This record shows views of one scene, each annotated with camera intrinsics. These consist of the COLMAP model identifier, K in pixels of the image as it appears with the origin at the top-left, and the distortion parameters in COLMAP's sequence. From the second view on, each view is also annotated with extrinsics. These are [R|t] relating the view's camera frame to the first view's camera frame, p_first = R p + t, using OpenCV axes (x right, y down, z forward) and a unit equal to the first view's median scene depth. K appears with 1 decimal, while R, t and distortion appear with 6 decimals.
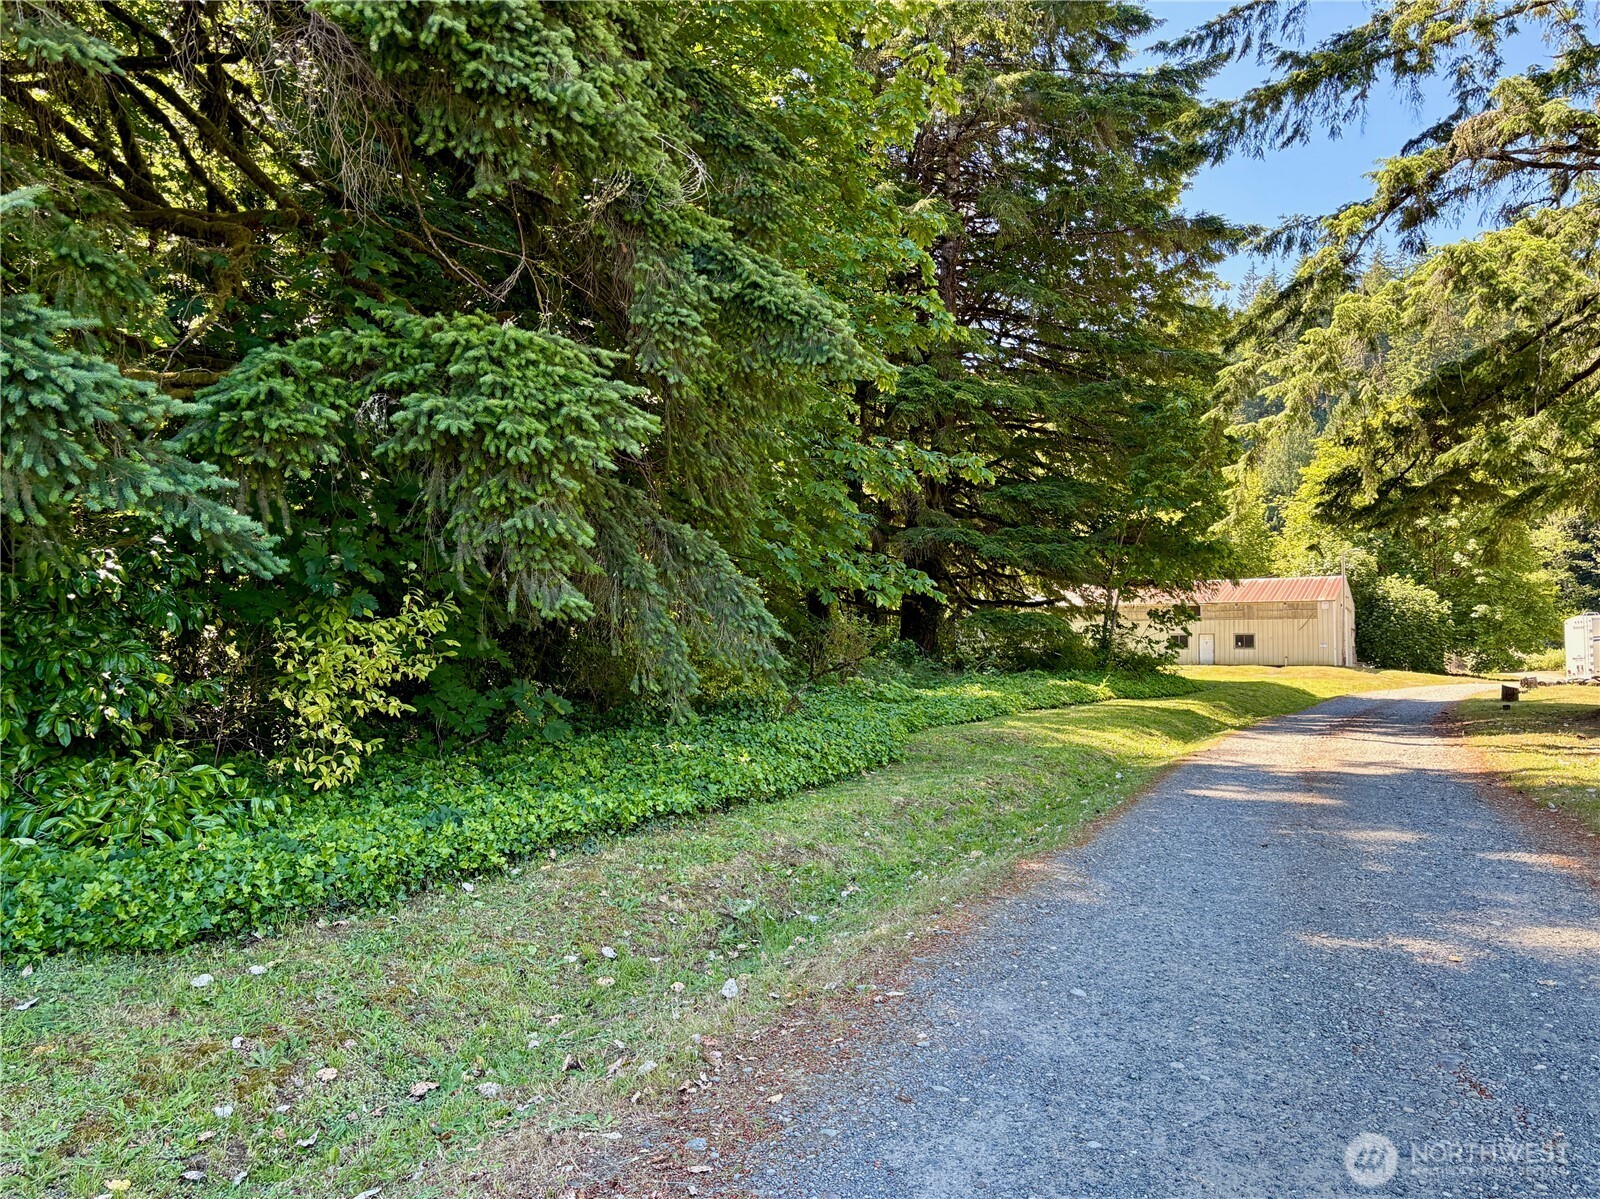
lens RADIAL K [[1219.8, 0, 800.0], [0, 1219.8, 599.5], [0, 0, 1]] dist [0.001077, -0.004385]
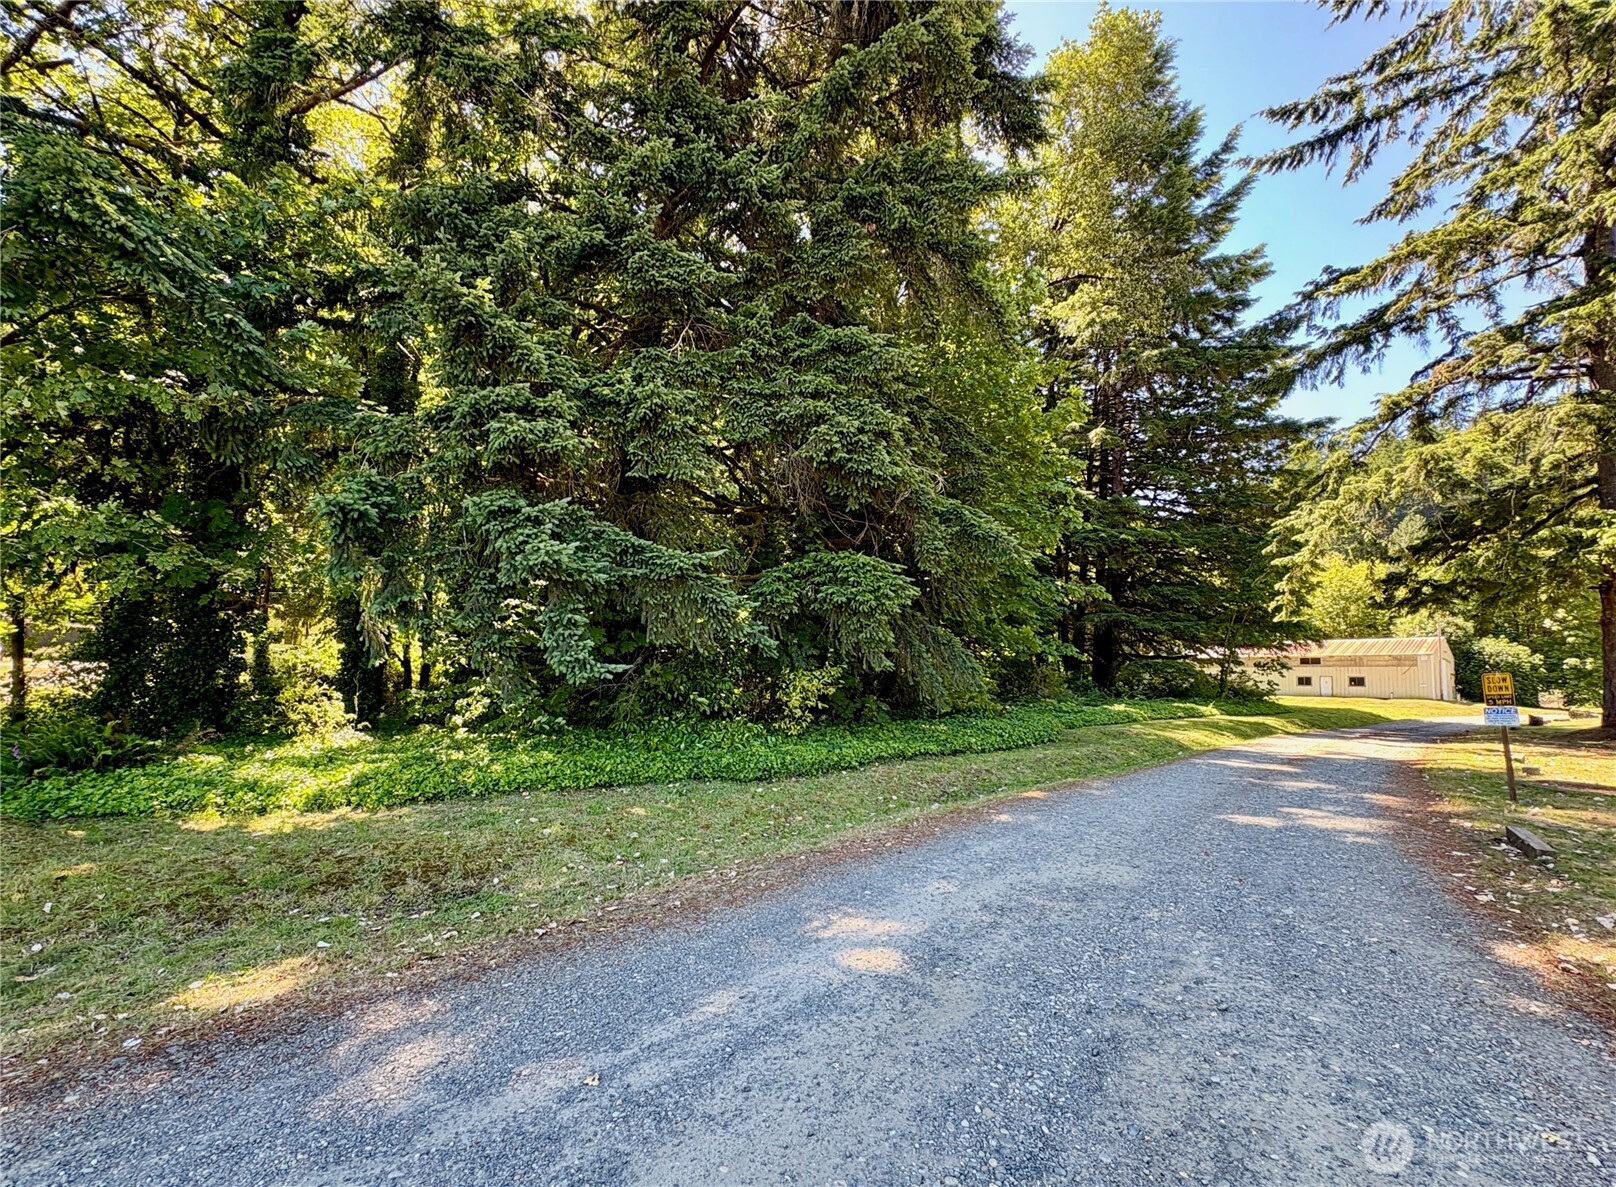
lens RADIAL K [[685.5, 0, 786.9], [0, 685.5, 638.7], [0, 0, 1]] dist [-0.000709, 0.000151]
pose [[0.937304, -0.003422, -0.348497, 0.050701], [-0.002793, 0.999846, -0.017331, -0.011705], [0.348503, 0.017218, 0.937150, -0.171105]]
